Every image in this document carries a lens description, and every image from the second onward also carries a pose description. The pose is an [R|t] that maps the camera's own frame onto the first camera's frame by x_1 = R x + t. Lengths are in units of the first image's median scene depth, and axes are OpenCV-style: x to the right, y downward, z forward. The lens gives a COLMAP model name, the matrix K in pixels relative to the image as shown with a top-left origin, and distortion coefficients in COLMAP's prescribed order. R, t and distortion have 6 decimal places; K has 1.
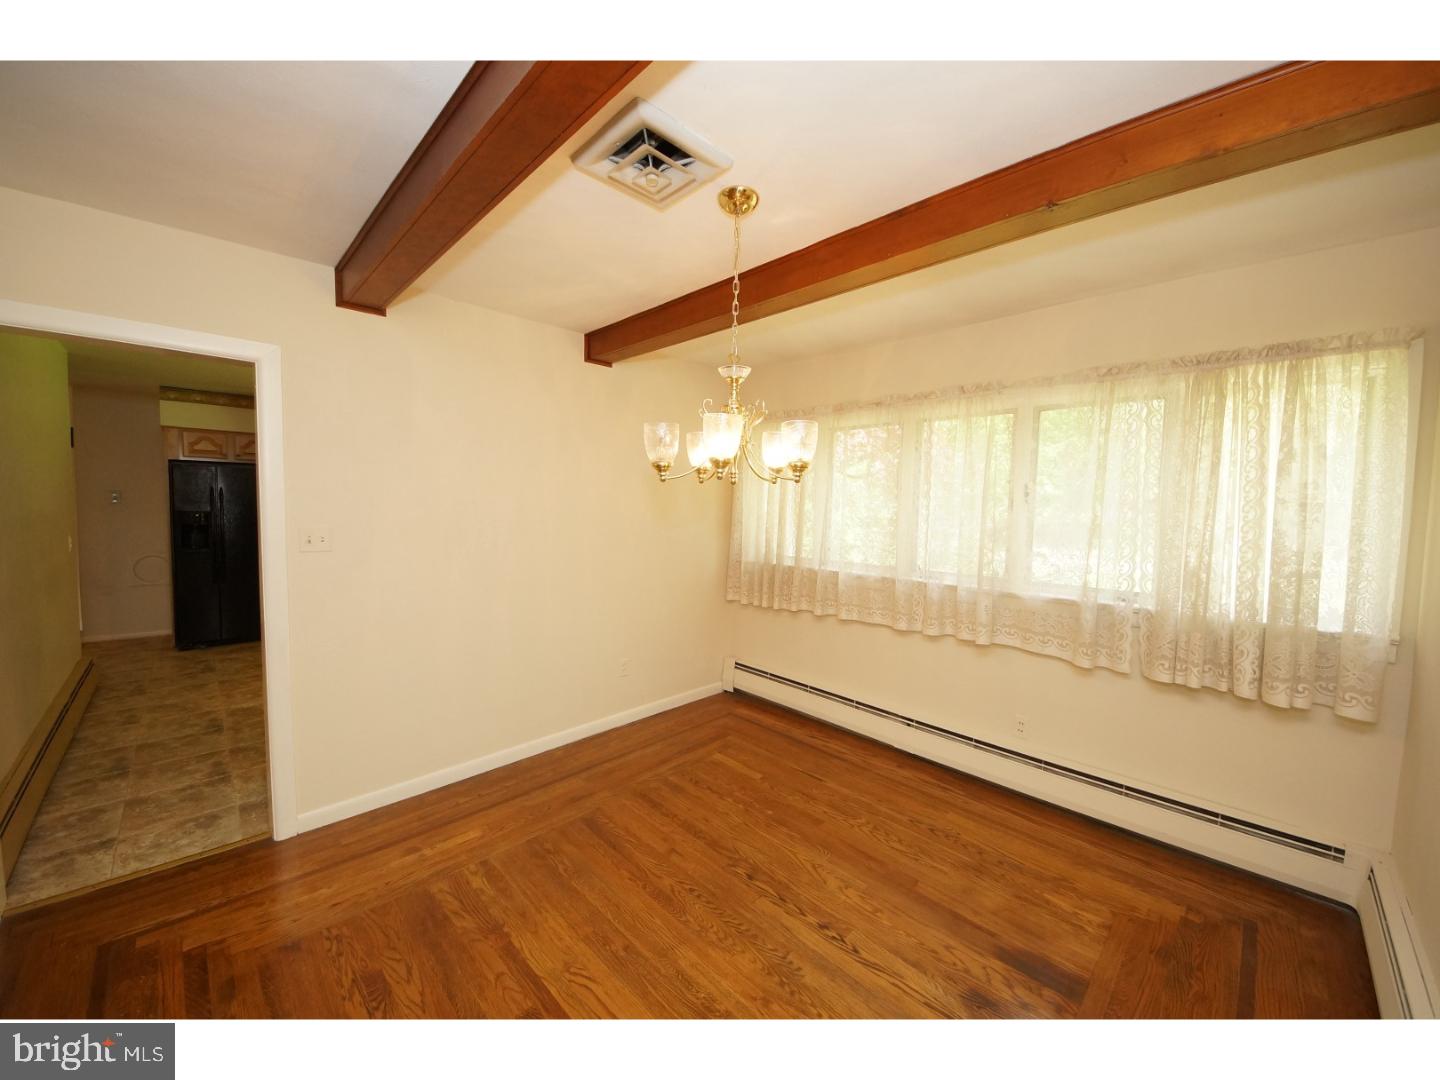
lens RADIAL K [[523.2, 0, 694.3], [0, 523.2, 536.6], [0, 0, 1]] dist [0.041028, -0.021686]
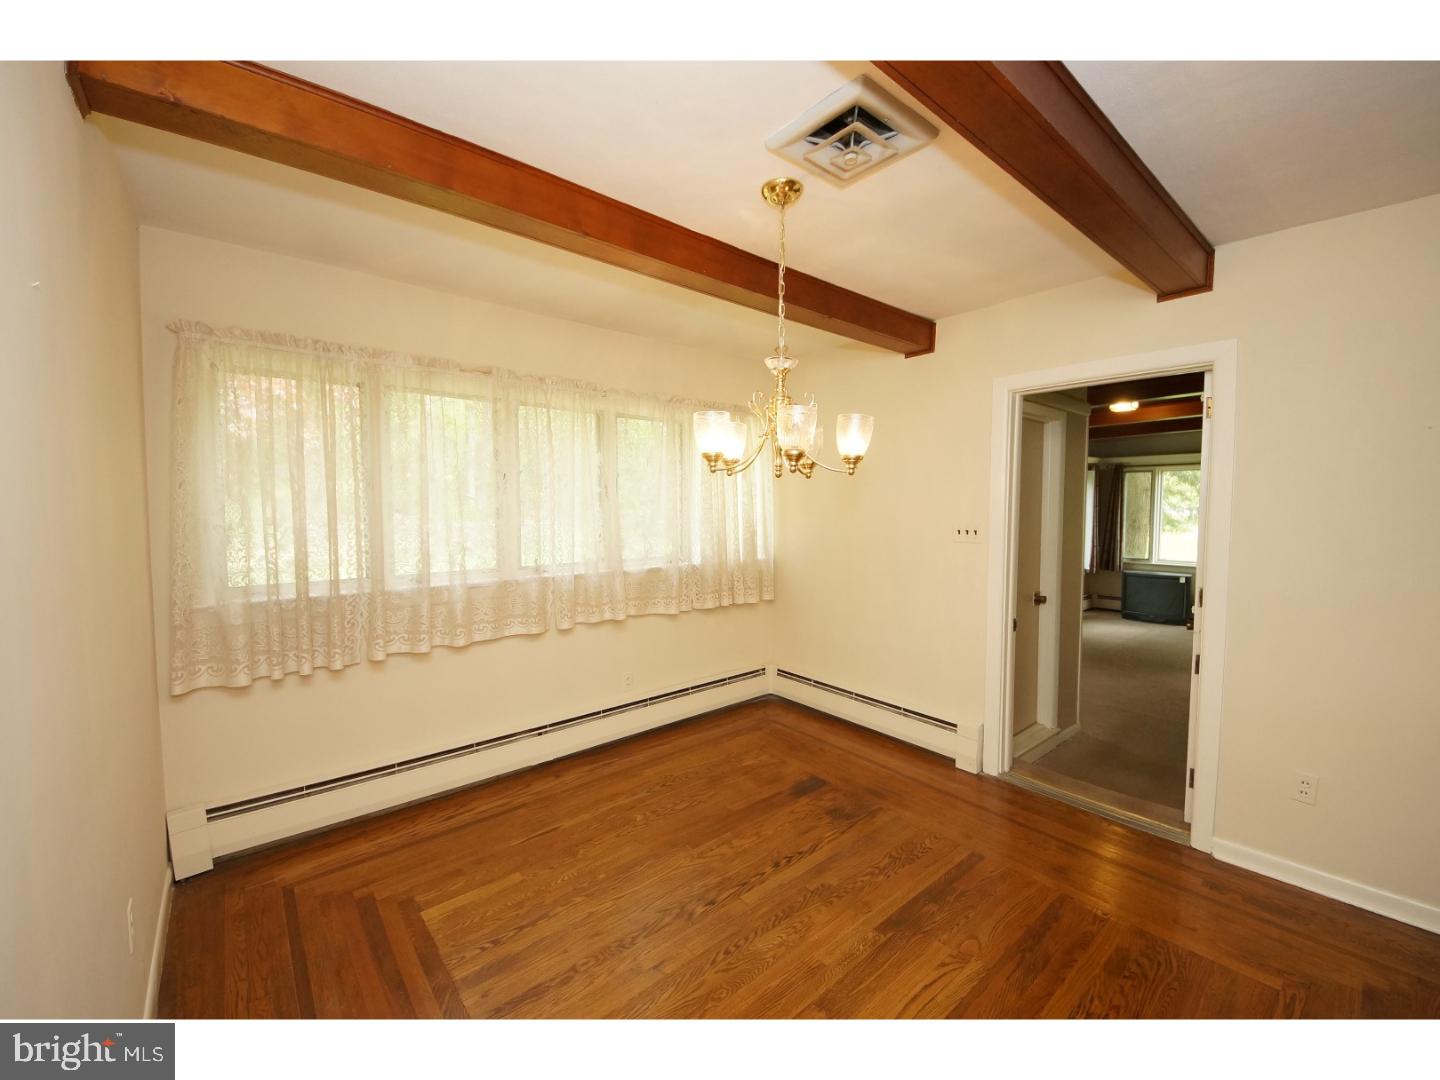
lens RADIAL K [[595.4, 0, 736.3], [0, 595.4, 537.2], [0, 0, 1]] dist [0.069561, -0.049338]
pose [[0.050123, -0.080183, 0.995519, -0.750853], [0.062695, 0.995059, 0.076989, -0.058382], [-0.996773, 0.058555, 0.054902, 0.725258]]
